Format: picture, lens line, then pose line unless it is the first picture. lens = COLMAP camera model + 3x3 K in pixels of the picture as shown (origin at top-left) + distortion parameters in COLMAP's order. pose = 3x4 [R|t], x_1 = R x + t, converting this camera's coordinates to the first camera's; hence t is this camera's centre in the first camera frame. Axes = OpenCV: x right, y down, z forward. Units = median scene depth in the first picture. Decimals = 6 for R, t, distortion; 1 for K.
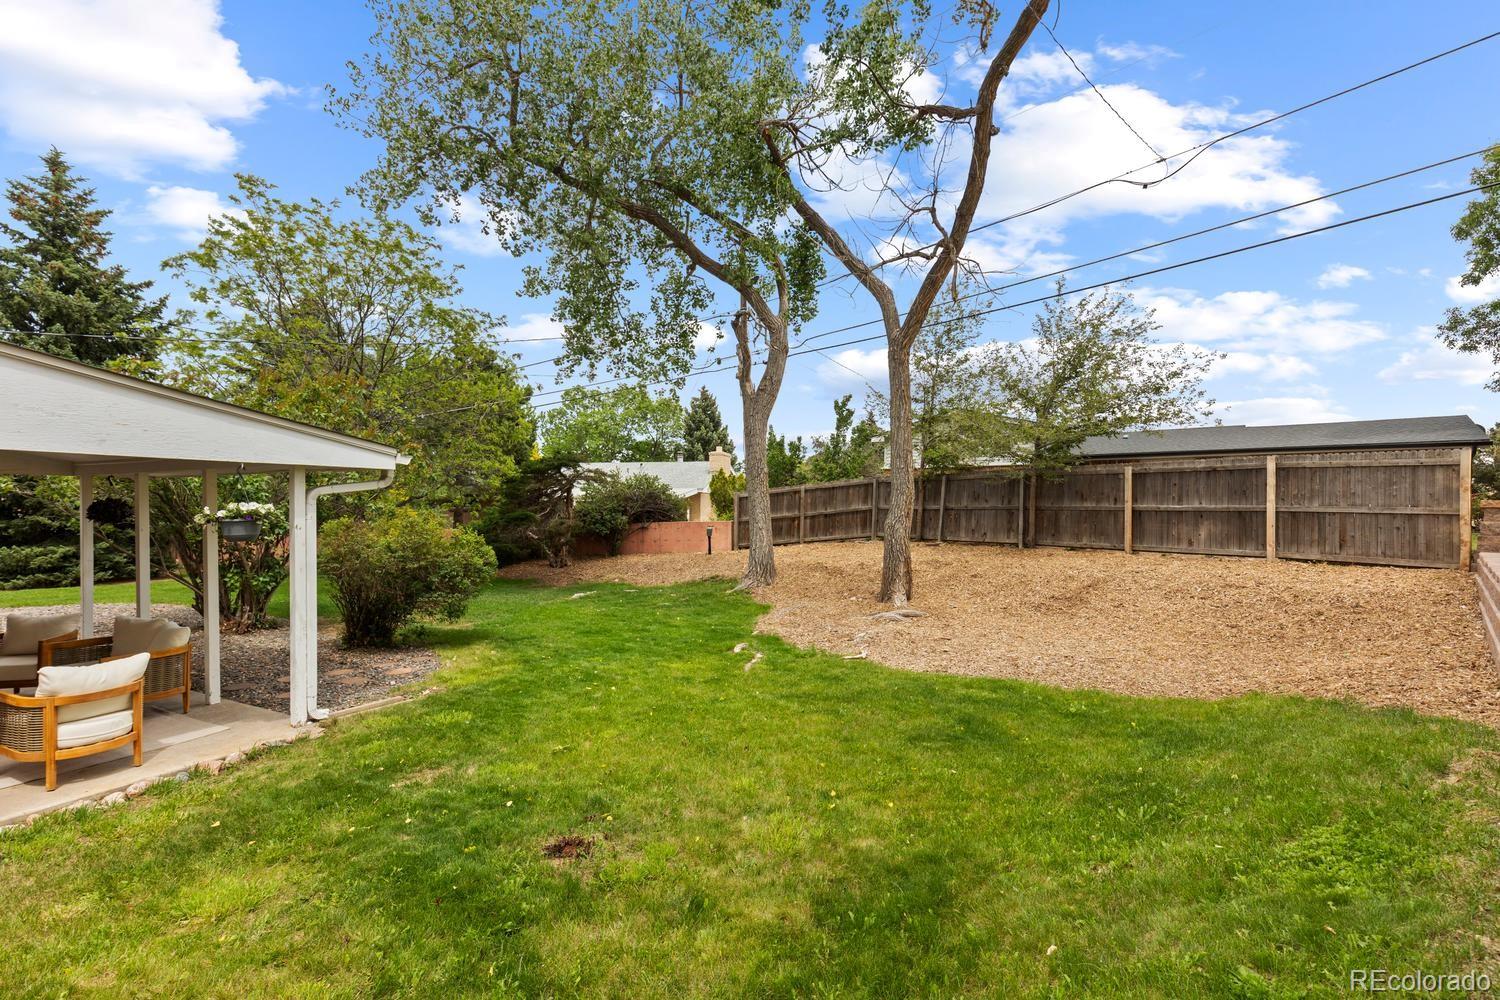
lens RADIAL K [[680.6, 0, 751.6], [0, 680.6, 503.5], [0, 0, 1]] dist [0.006511, -0.000753]
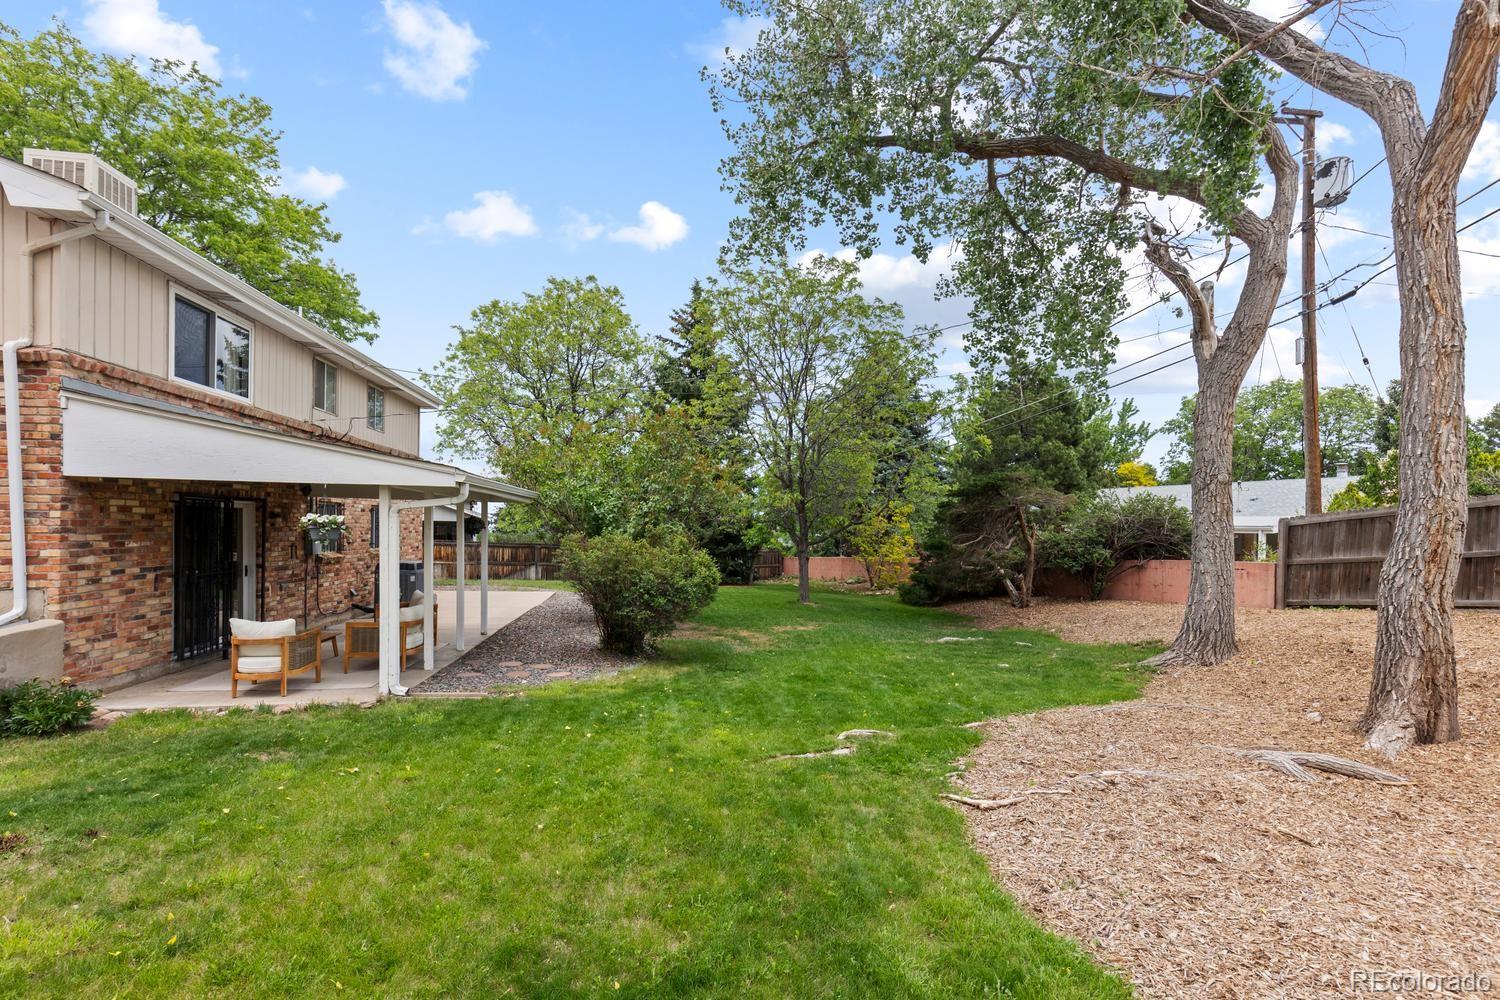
lens RADIAL K [[695.9, 0, 749.0], [0, 695.9, 527.2], [0, 0, 1]] dist [0.007294, 0.000136]
pose [[0.595236, 0.006285, -0.803526, 0.465203], [-0.017176, 0.999840, -0.004903, 0.009604], [0.803367, 0.016720, 0.595249, 0.485697]]
